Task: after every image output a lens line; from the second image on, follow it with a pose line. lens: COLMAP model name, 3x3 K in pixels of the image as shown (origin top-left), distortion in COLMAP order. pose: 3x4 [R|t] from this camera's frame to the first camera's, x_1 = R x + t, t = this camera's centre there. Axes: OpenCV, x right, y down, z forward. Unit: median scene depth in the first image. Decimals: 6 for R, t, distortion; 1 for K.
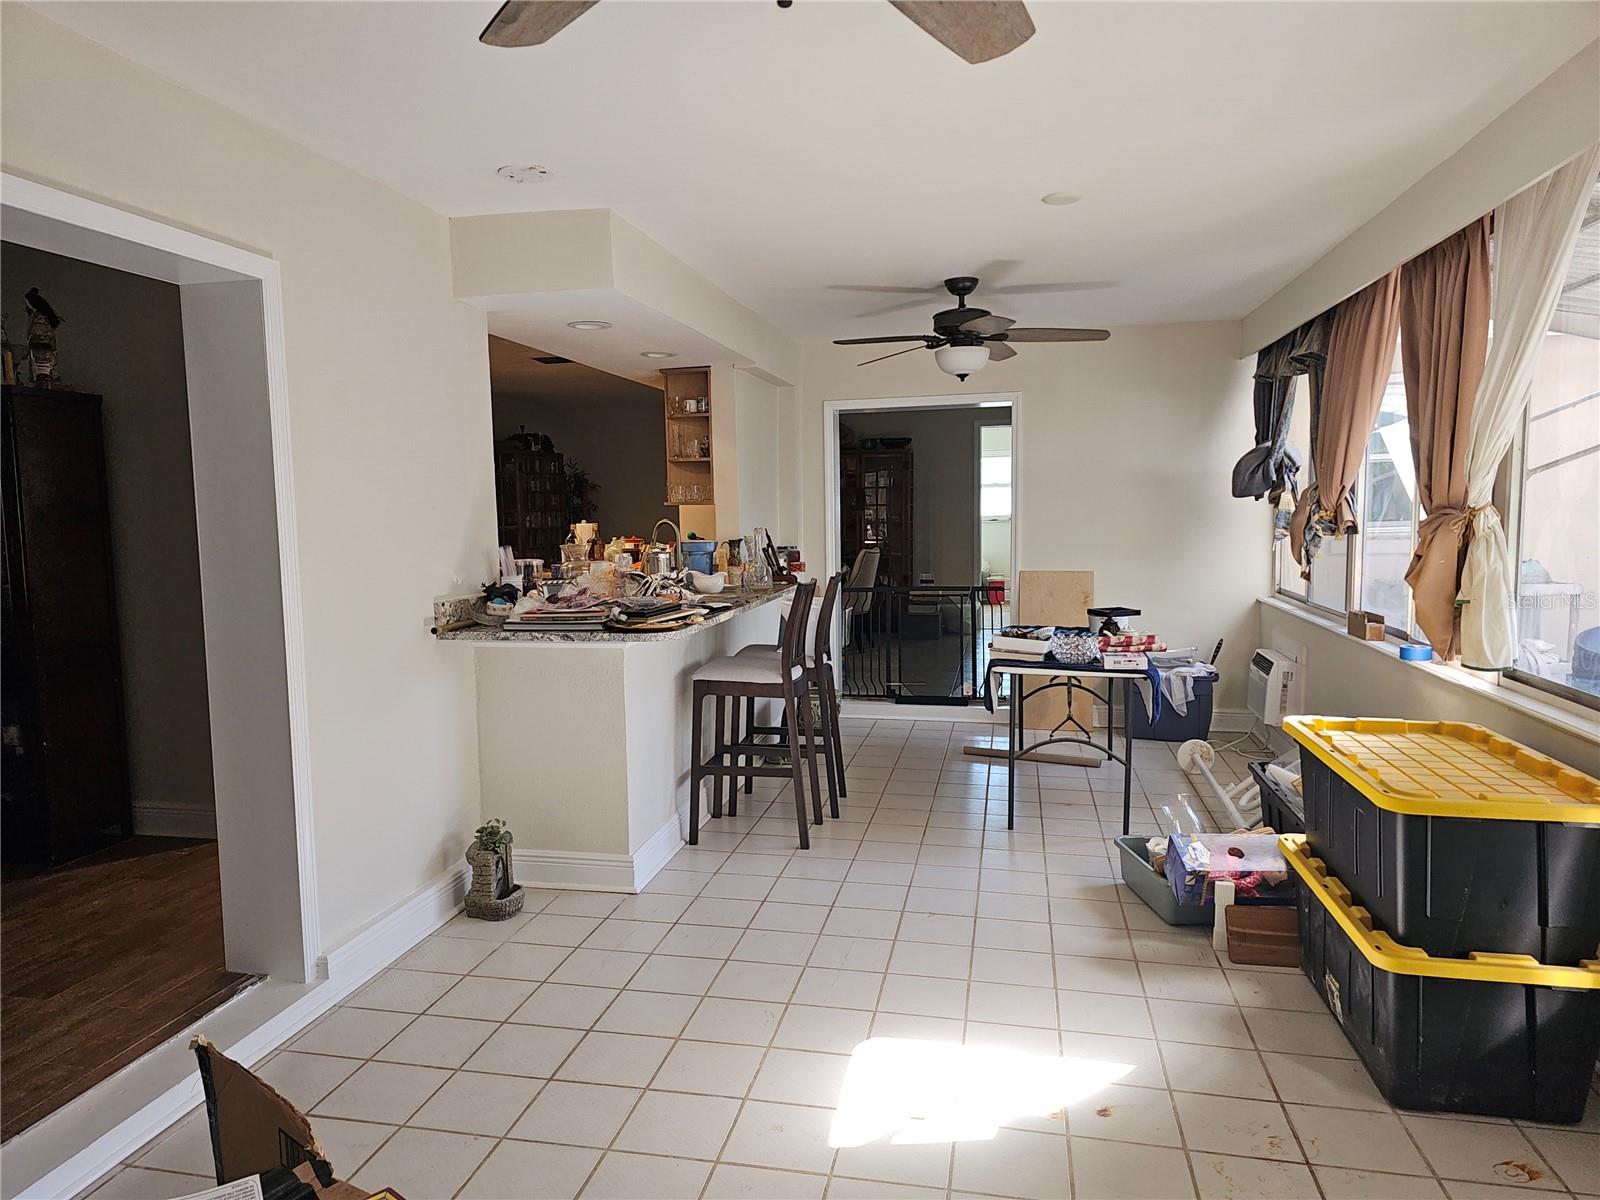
lens RADIAL K [[1062.3, 0, 800.0], [0, 1062.3, 600.0], [0, 0, 1]] dist [0.048753, -0.049370]
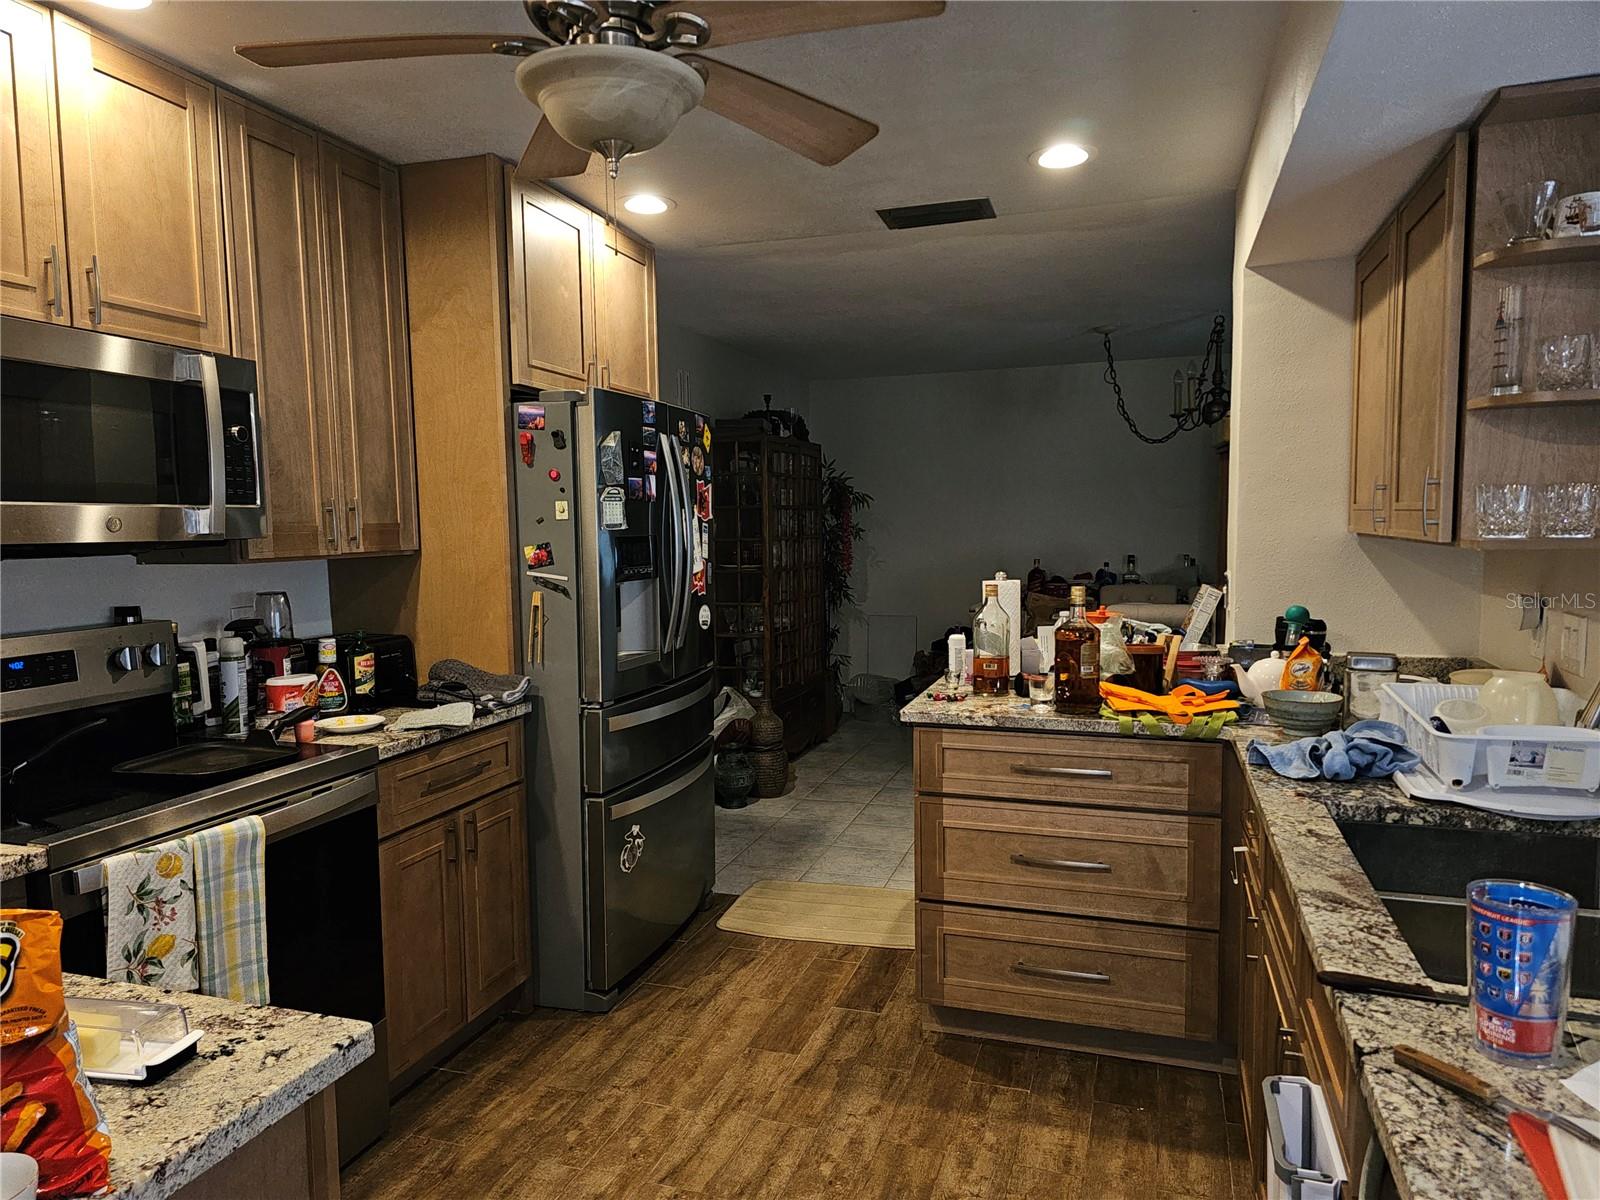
lens RADIAL K [[1088.0, 0, 800.0], [0, 1088.0, 600.0], [0, 0, 1]] dist [0.049969, -0.029061]
pose [[0.993981, 0.013647, -0.108700, -0.348628], [-0.015527, 0.999744, -0.016470, -0.080878], [0.108448, 0.018059, 0.993938, 0.801451]]
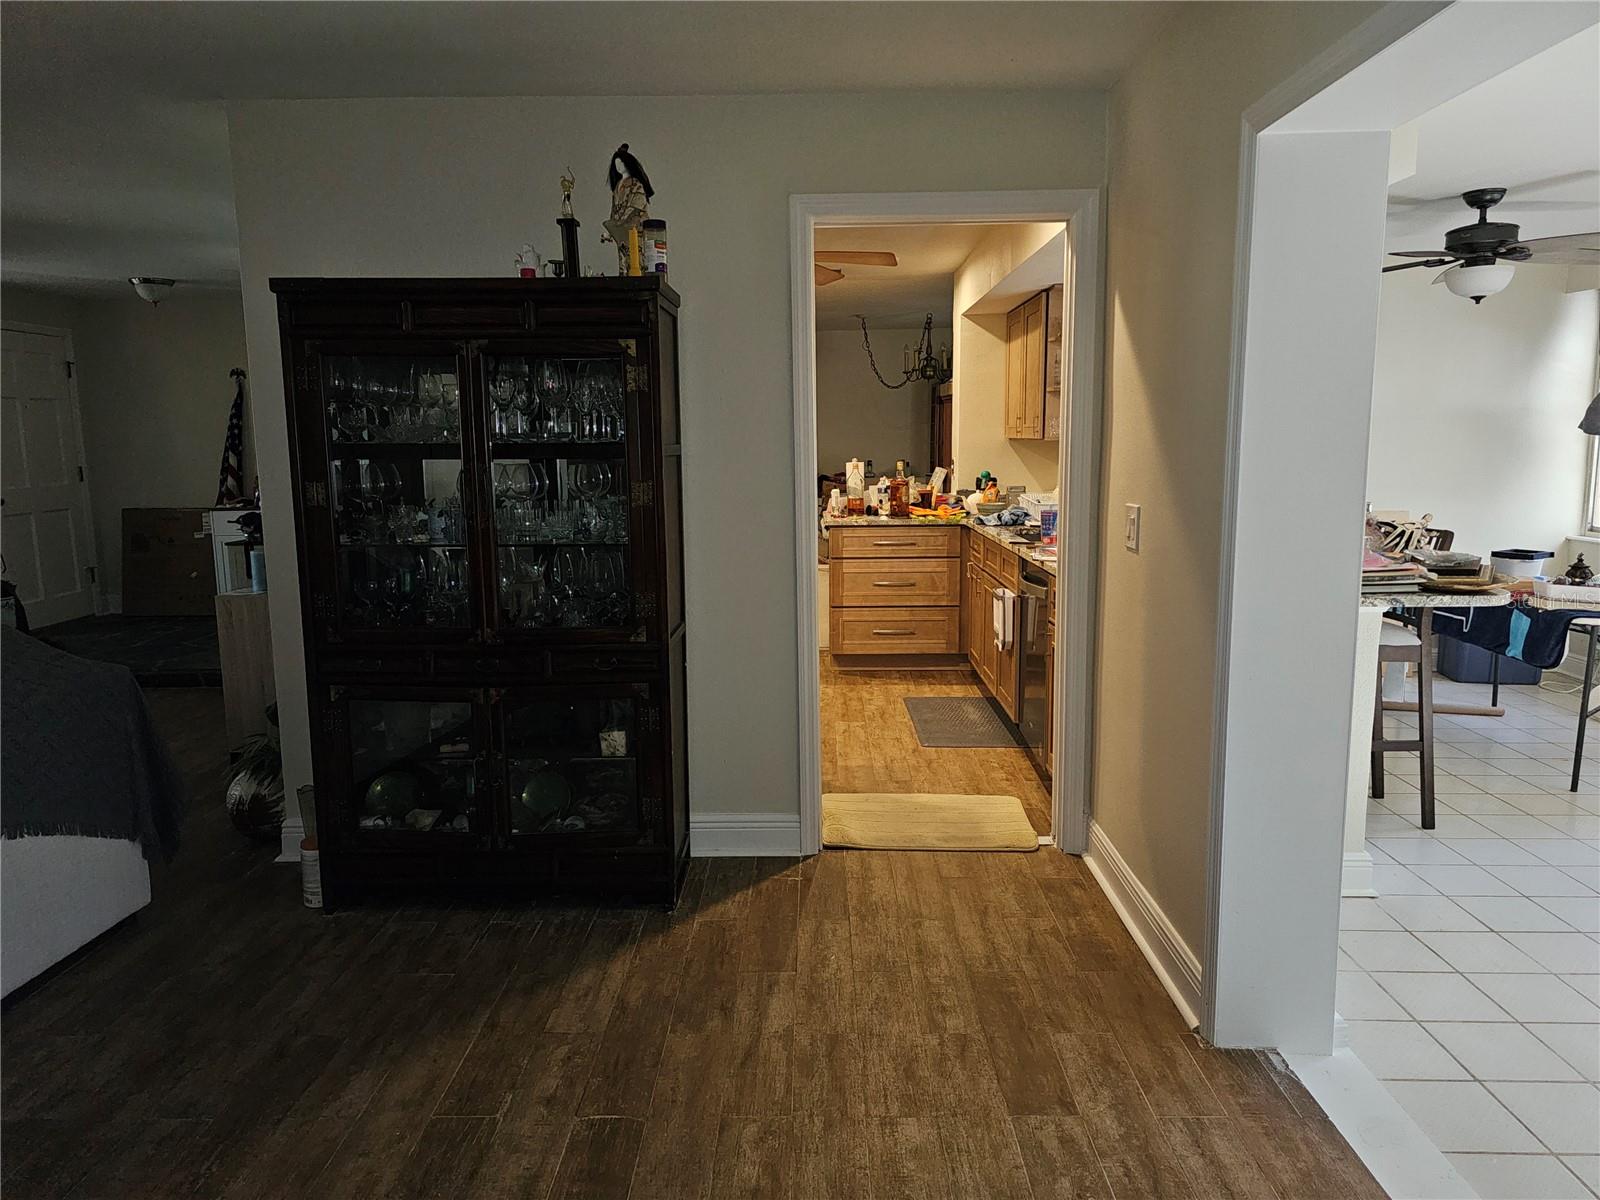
lens RADIAL K [[1062.3, 0, 800.0], [0, 1062.3, 600.0], [0, 0, 1]] dist [0.048753, -0.049370]
pose [[0.982782, -0.025486, 0.183002, -0.602324], [0.014910, 0.998150, 0.058936, -0.016460], [-0.184166, -0.055192, 0.981344, 0.196315]]
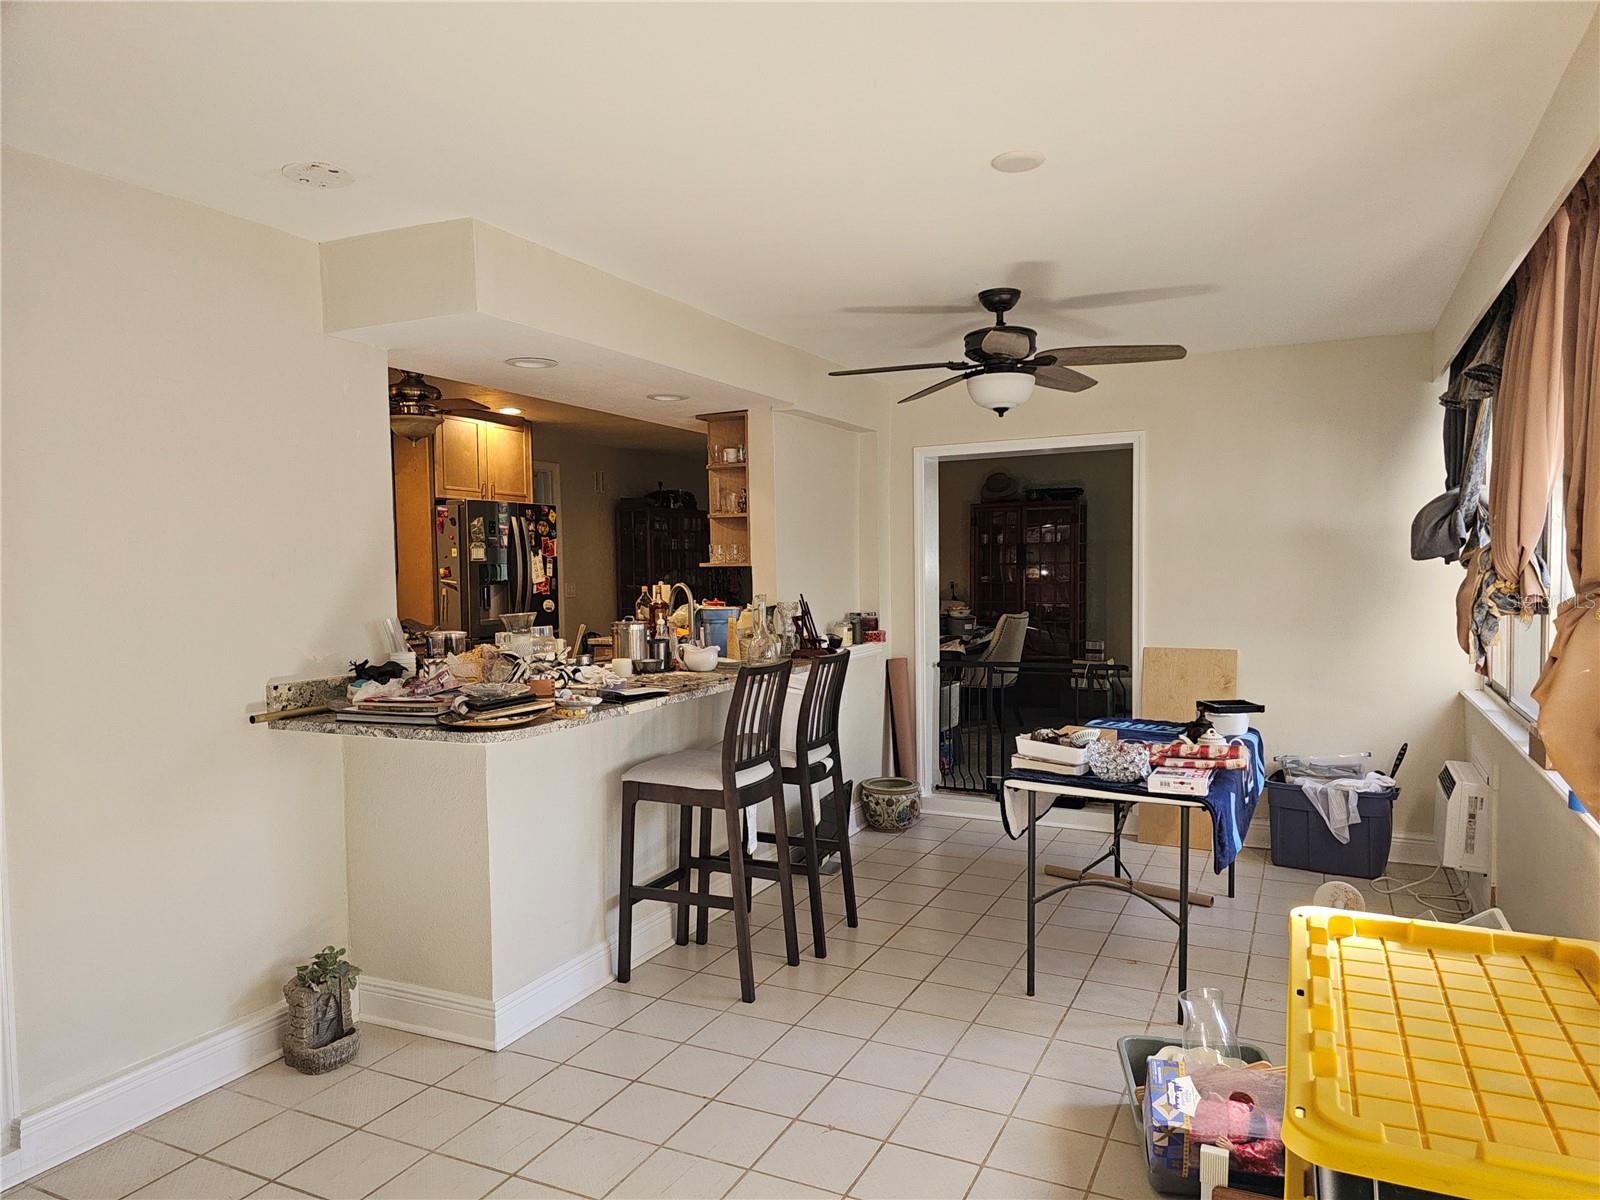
lens RADIAL K [[1062.1, 0, 833.3], [0, 1062.1, 604.1], [0, 0, 1]] dist [0.043312, -0.031122]
pose [[0.973468, 0.012035, -0.228507, 0.219126], [-0.022664, 0.998777, -0.043946, -0.026090], [0.227699, 0.047959, 0.972550, 0.199080]]
